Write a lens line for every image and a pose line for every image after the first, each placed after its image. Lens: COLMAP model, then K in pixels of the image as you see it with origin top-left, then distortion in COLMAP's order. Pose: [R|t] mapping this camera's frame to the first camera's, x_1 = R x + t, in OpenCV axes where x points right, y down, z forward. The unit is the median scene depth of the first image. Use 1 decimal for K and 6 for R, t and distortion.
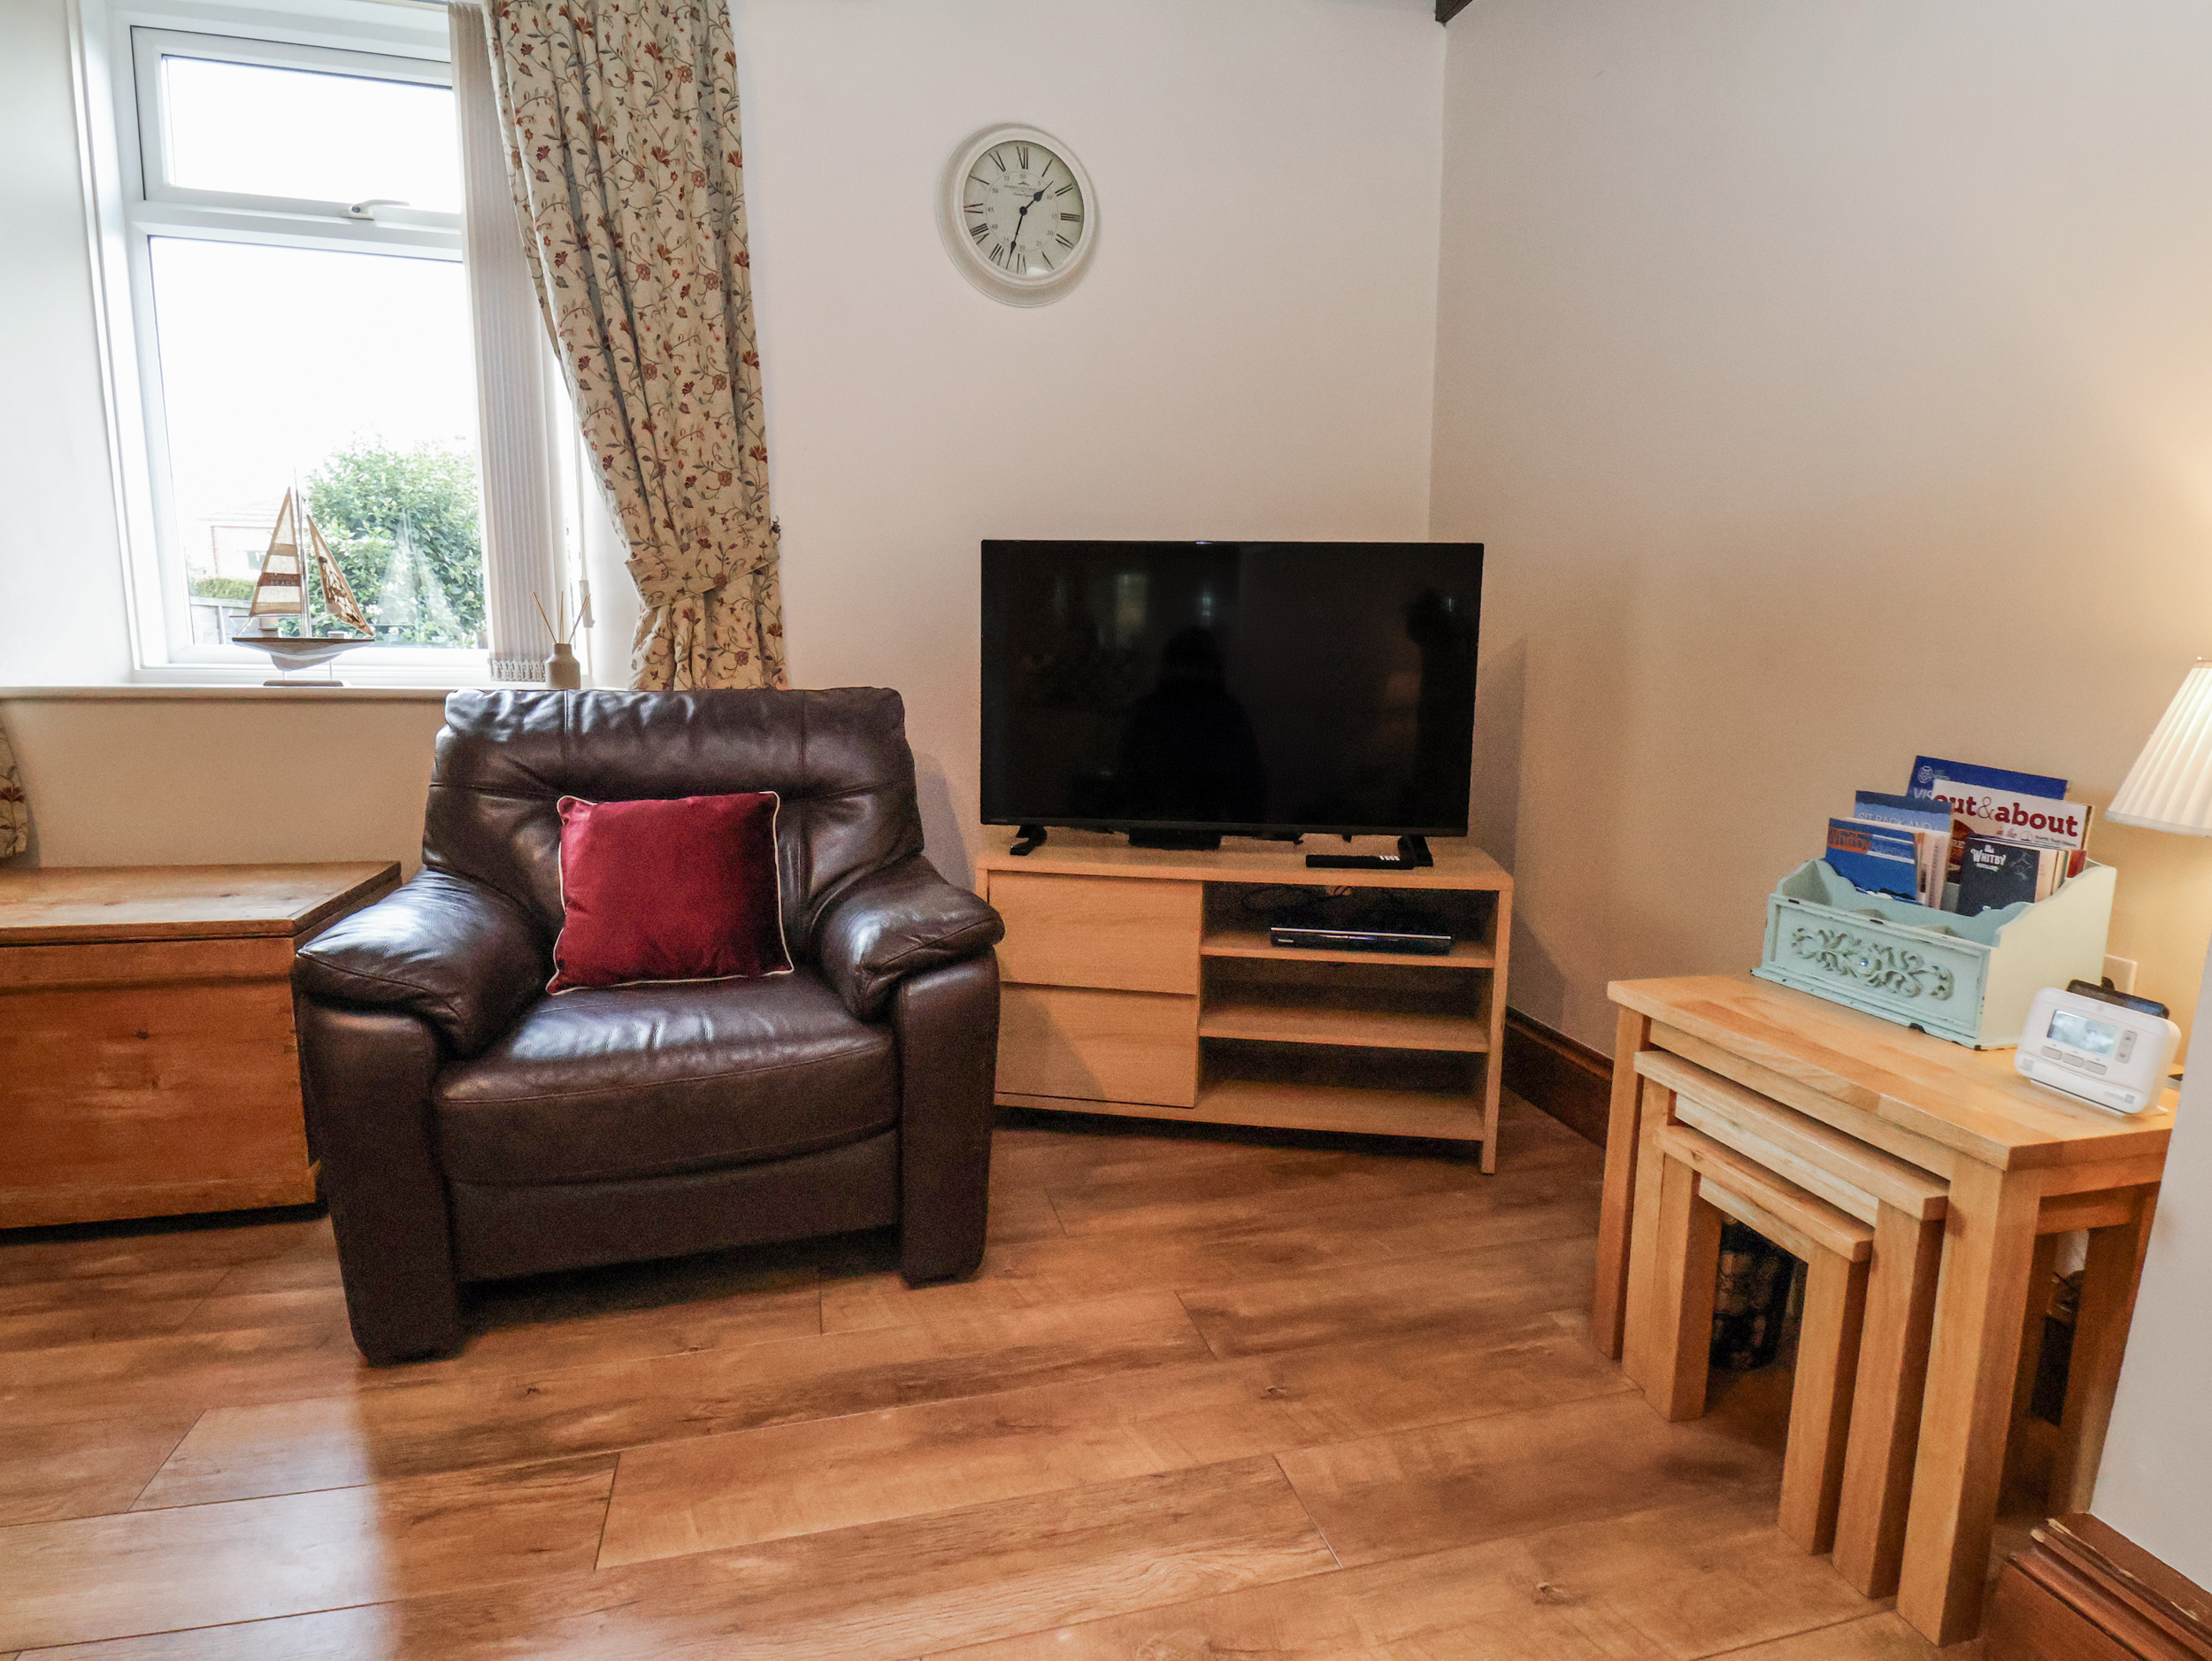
lens RADIAL K [[1167.8, 0, 1112.7], [0, 1167.8, 844.1], [0, 0, 1]] dist [0.003563, -0.013728]
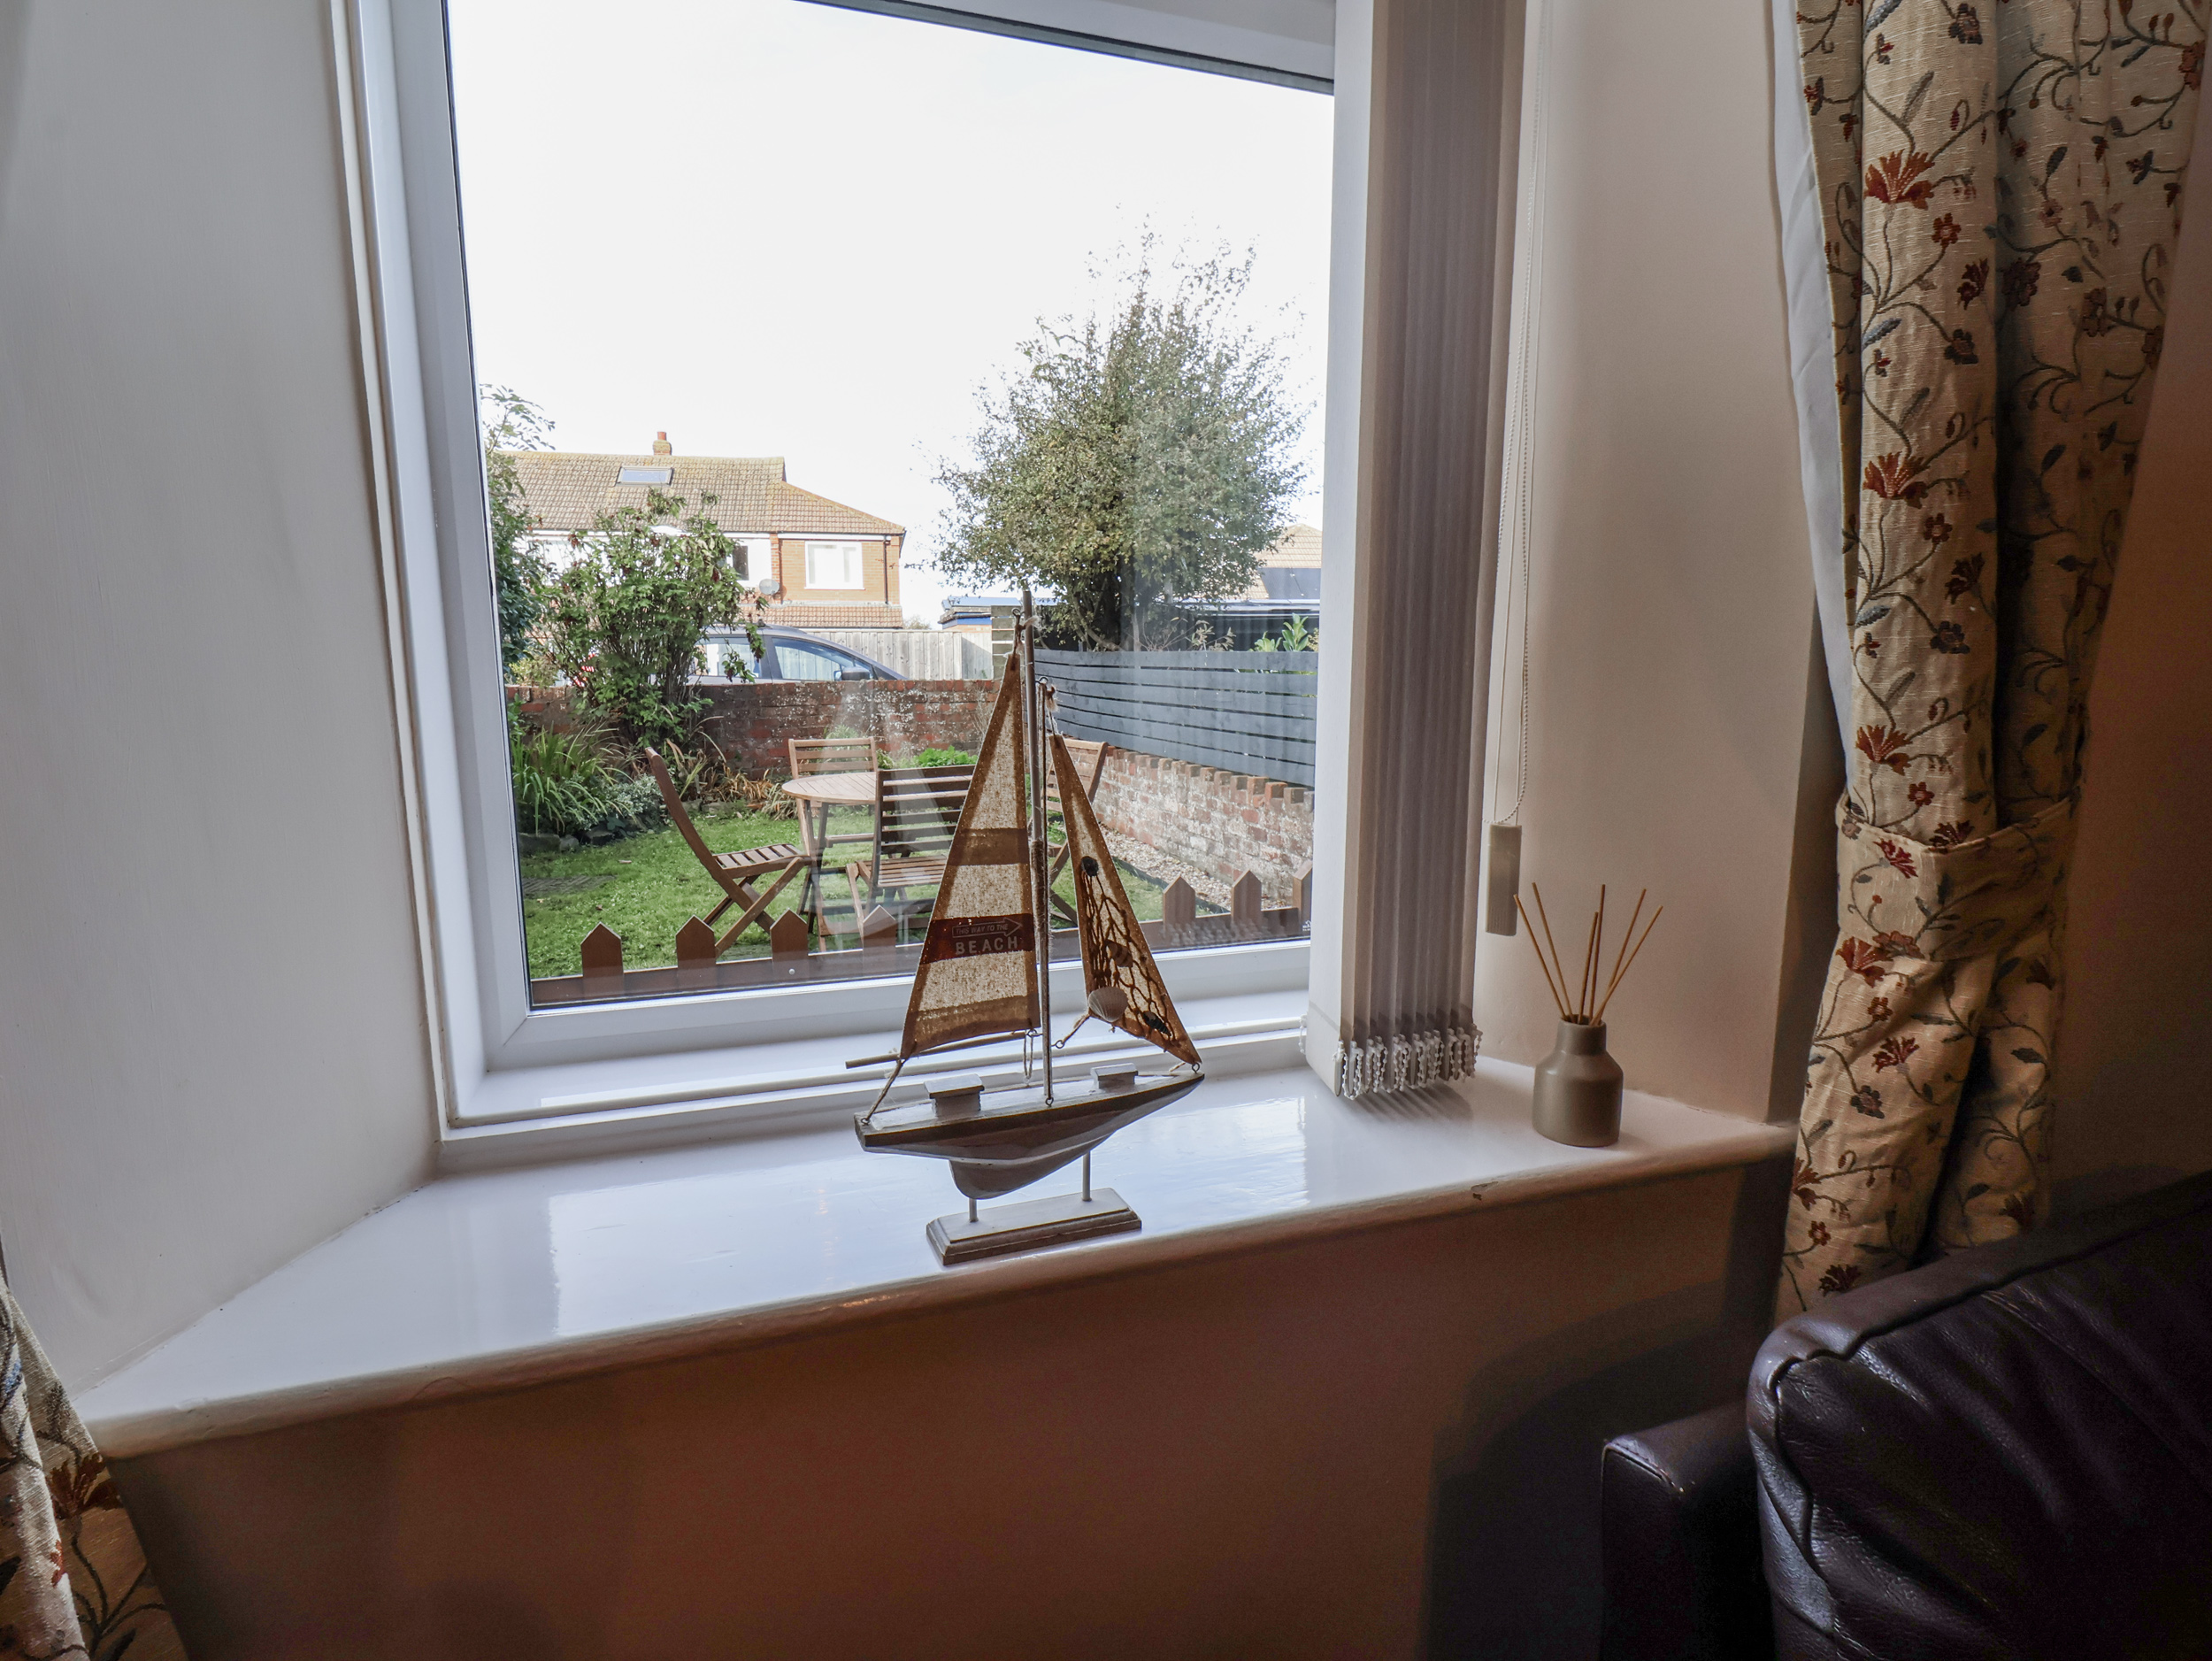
lens RADIAL K [[1167.8, 0, 1112.7], [0, 1167.8, 844.1], [0, 0, 1]] dist [0.003563, -0.013728]
pose [[0.997495, -0.027846, 0.065027, -0.696392], [0.027227, 0.999575, 0.010391, -0.254618], [-0.065289, -0.008595, 0.997829, 0.667863]]
